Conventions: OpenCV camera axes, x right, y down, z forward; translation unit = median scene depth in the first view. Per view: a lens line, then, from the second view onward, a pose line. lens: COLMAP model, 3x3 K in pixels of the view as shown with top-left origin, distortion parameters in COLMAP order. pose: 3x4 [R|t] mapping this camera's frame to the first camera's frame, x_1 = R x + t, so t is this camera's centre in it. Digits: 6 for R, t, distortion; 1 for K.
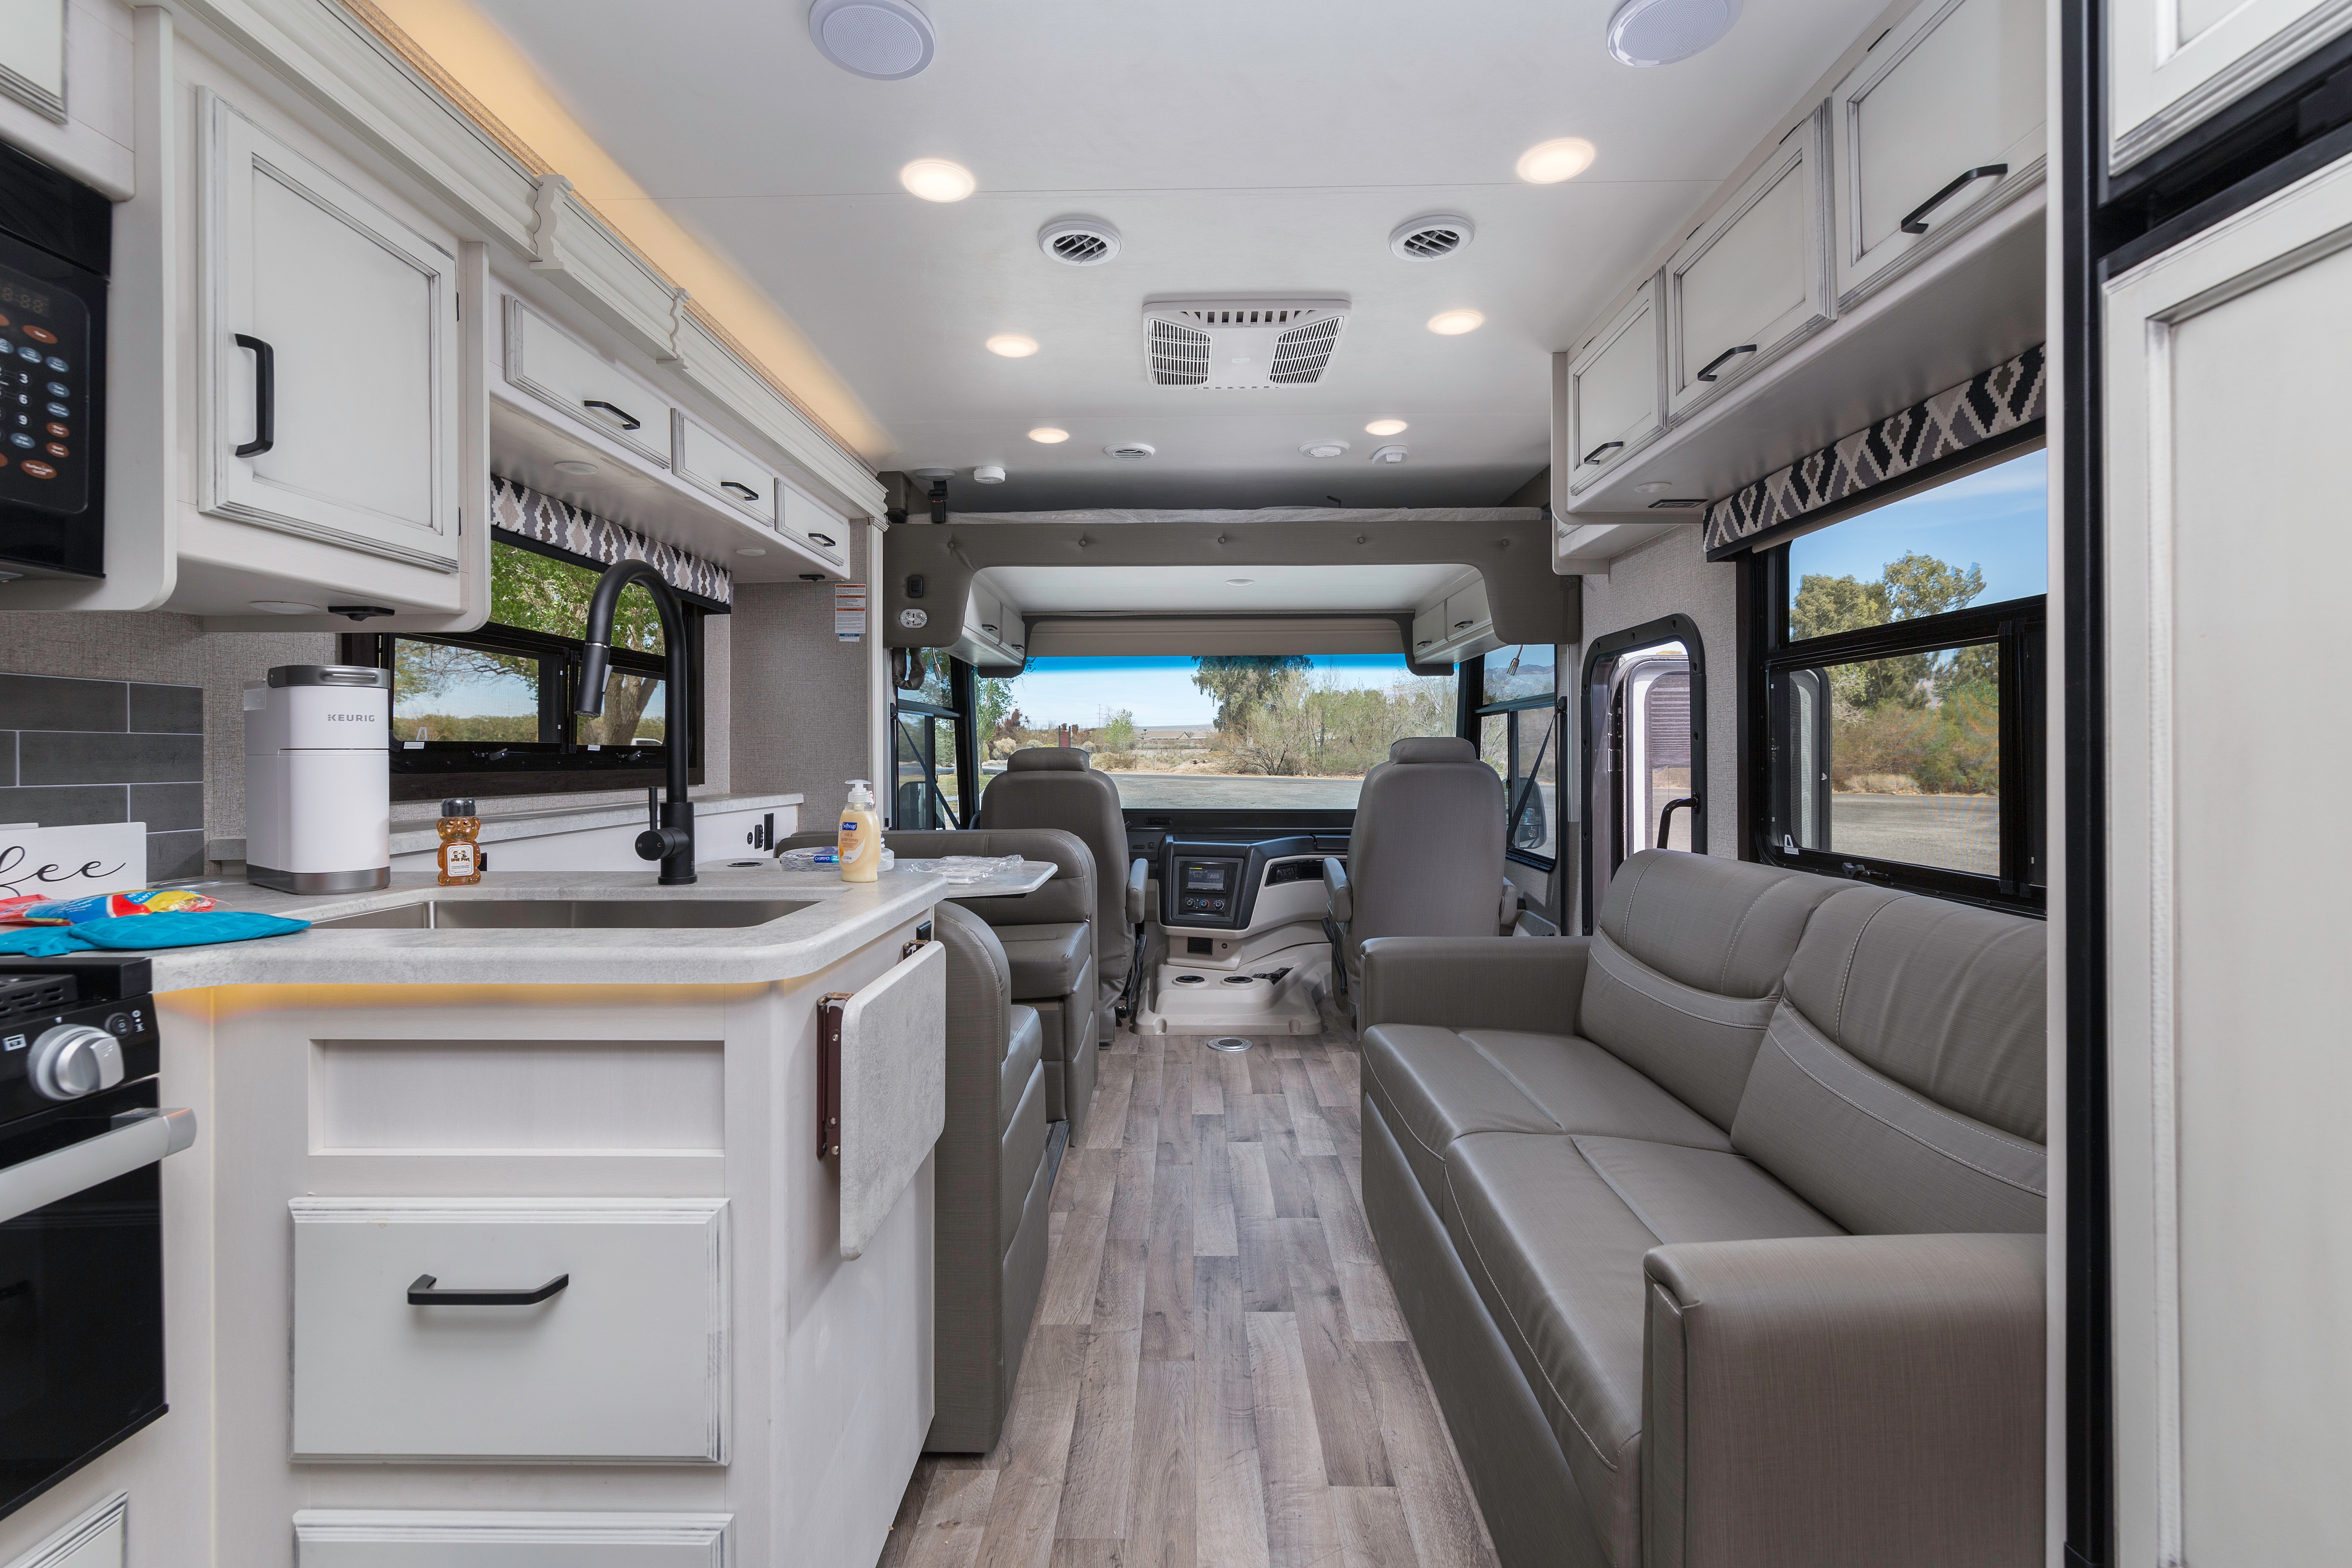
lens RADIAL K [[1024.5, 0, 1180.0], [0, 1024.5, 753.7], [0, 0, 1]] dist [-0.002544, -0.000155]
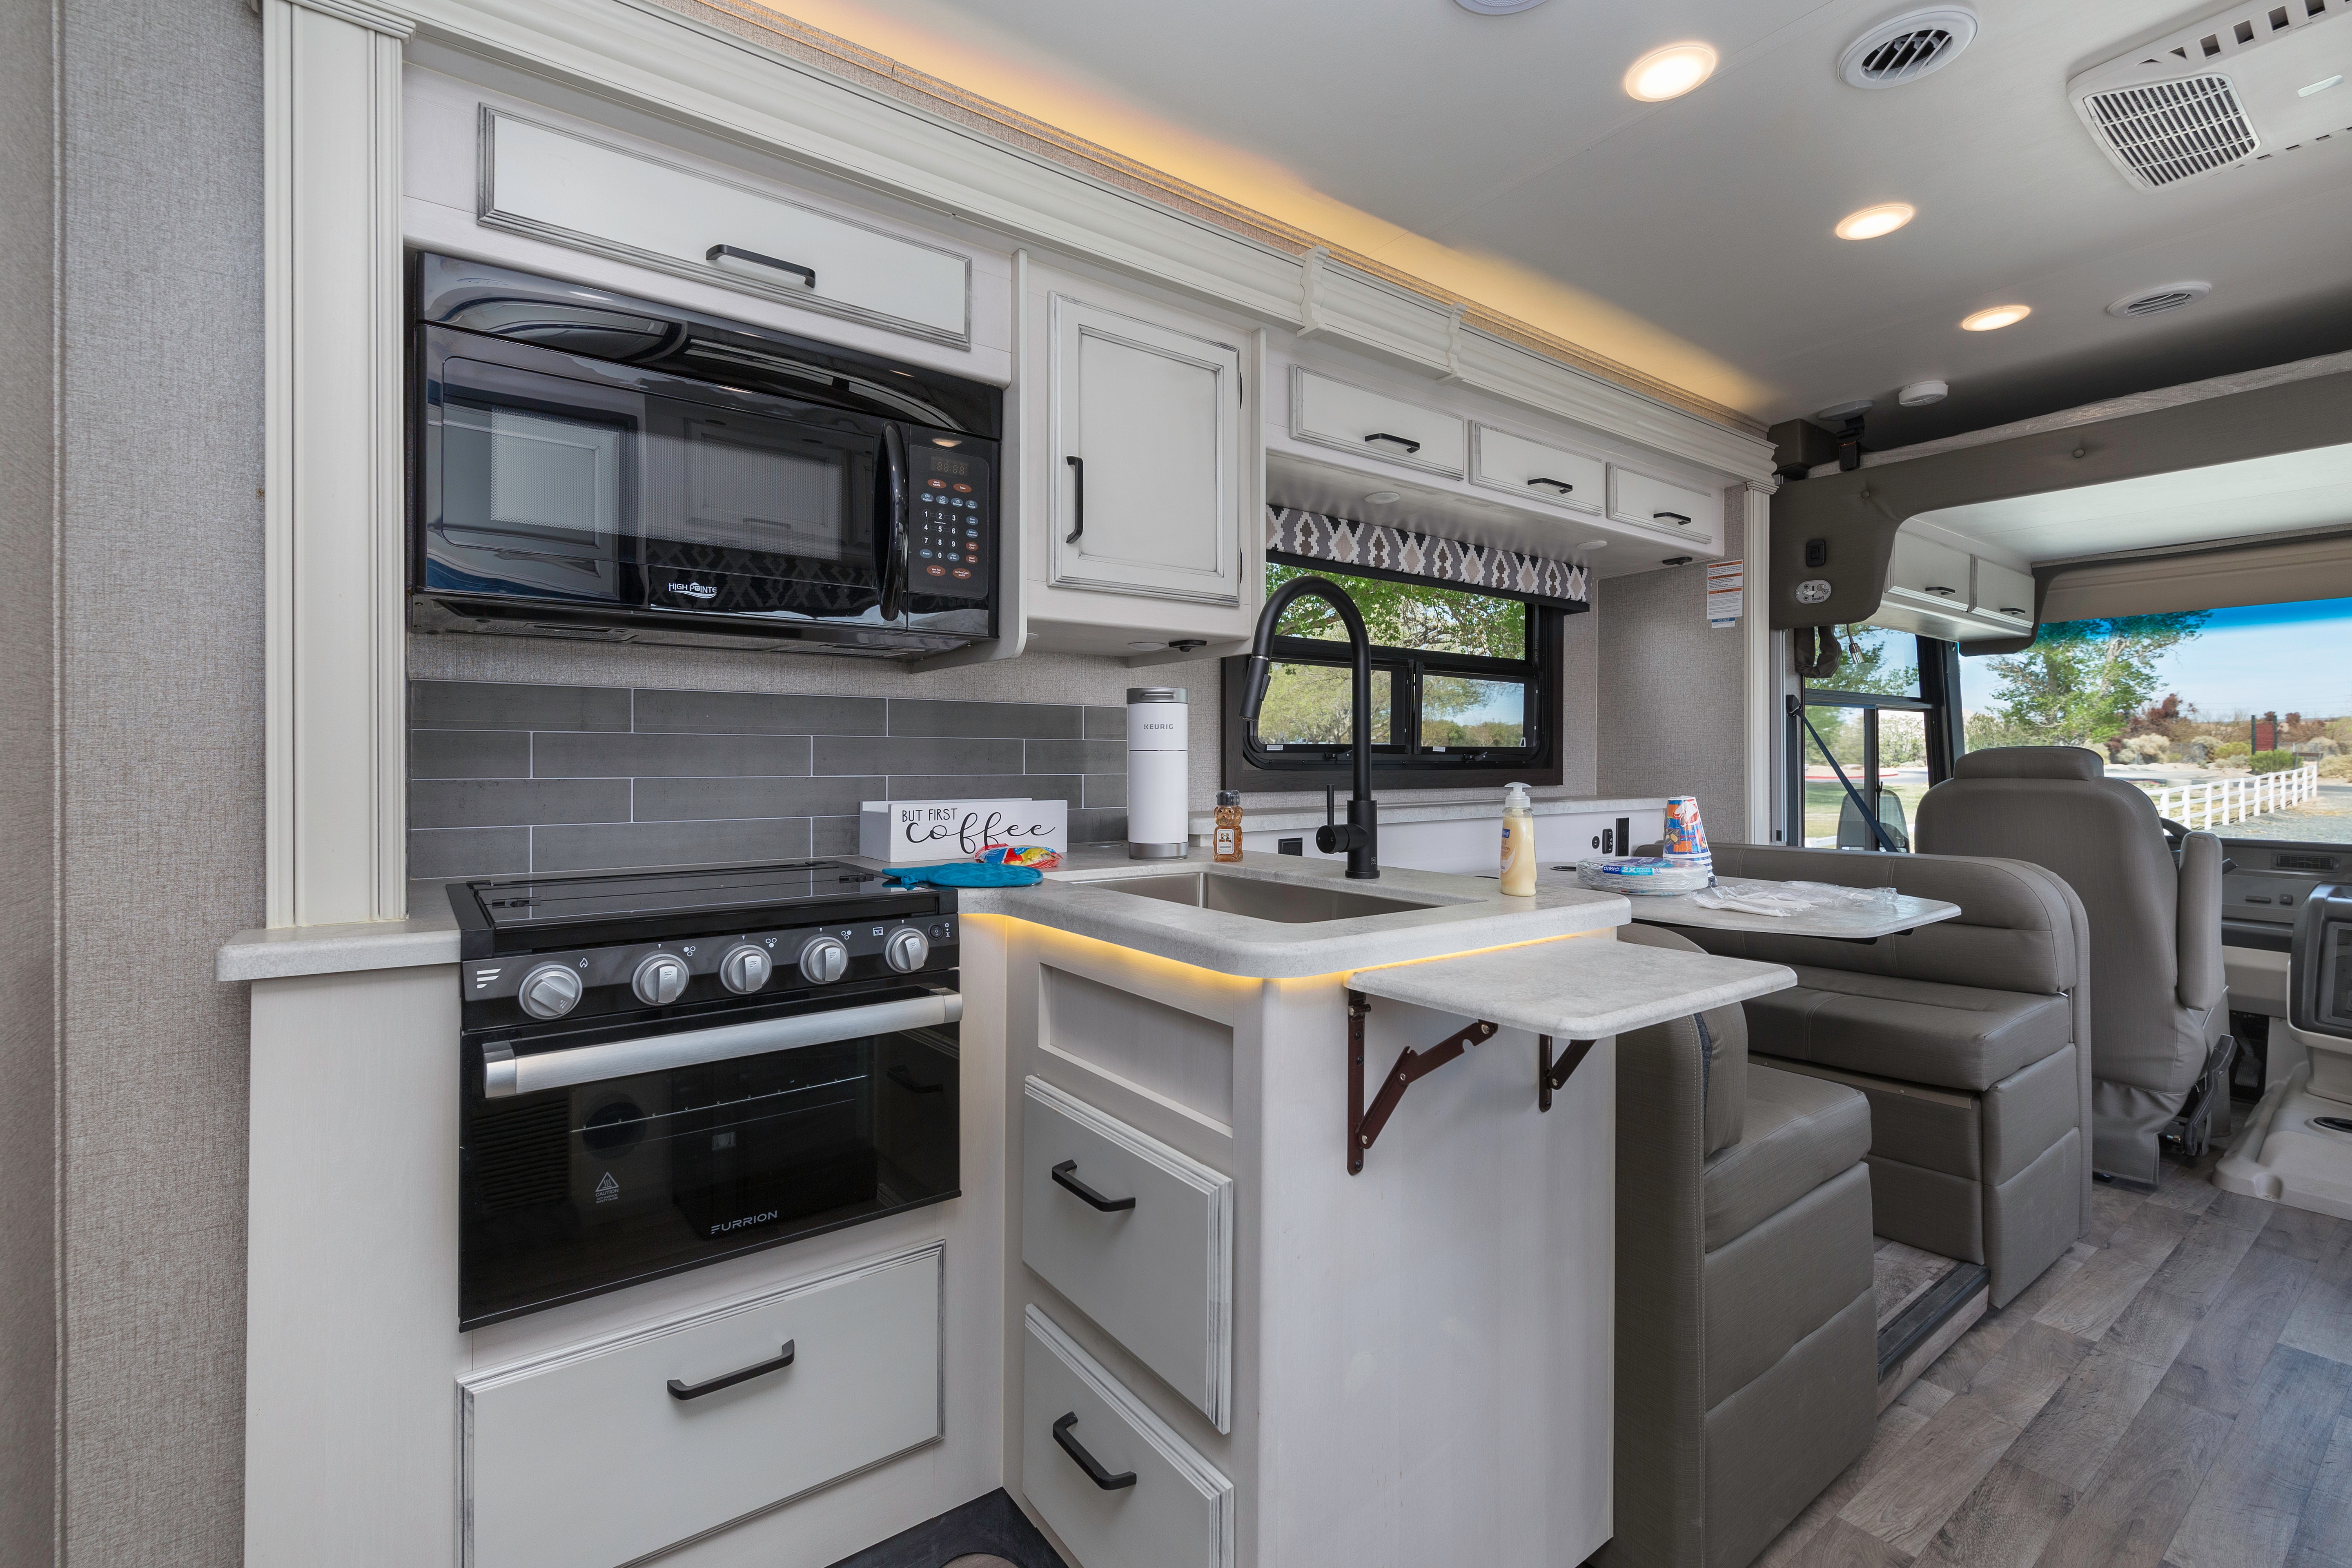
lens RADIAL K [[1030.2, 0, 1177.8], [0, 1030.2, 750.5], [0, 0, 1]] dist [0.003326, 0.000191]
pose [[0.600093, -0.002437, -0.799926, 0.160734], [-0.001172, 0.999992, -0.003926, 0.000587], [0.799929, 0.003294, 0.600085, 0.139788]]
